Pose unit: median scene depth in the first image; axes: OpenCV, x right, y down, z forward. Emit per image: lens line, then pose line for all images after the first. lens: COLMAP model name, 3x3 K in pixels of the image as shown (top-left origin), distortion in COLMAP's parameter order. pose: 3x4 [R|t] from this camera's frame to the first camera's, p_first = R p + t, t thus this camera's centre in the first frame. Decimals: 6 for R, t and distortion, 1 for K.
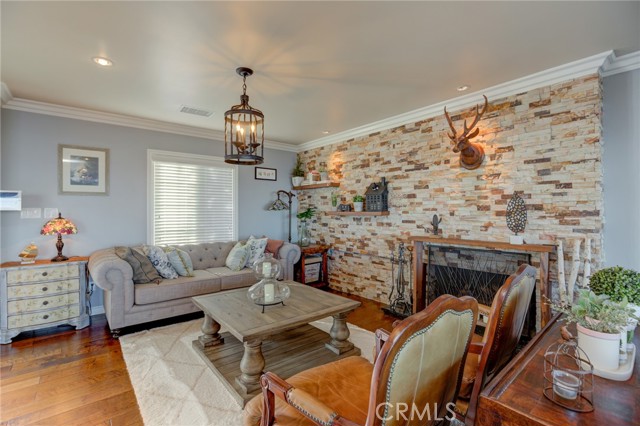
lens RADIAL K [[294.2, 0, 305.4], [0, 294.2, 206.5], [0, 0, 1]] dist [-0.013709, 0.001423]
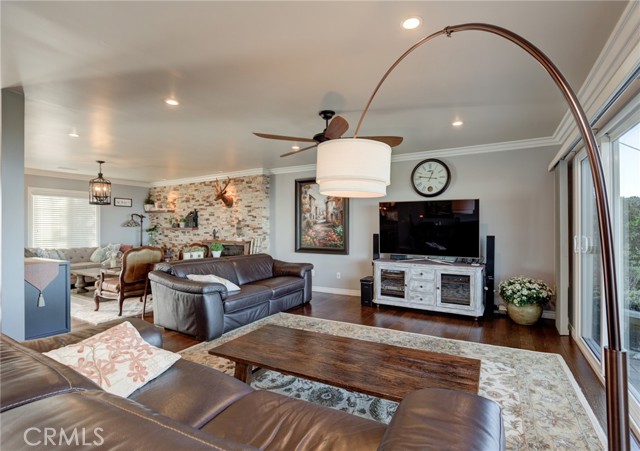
lens RADIAL K [[301.2, 0, 321.2], [0, 301.2, 226.0], [0, 0, 1]] dist [-0.001239, 0.000383]
pose [[0.925878, 0.000325, 0.377822, 0.277132], [-0.004918, 0.999925, 0.011193, -0.016947], [-0.377790, -0.012221, 0.925811, -1.001471]]
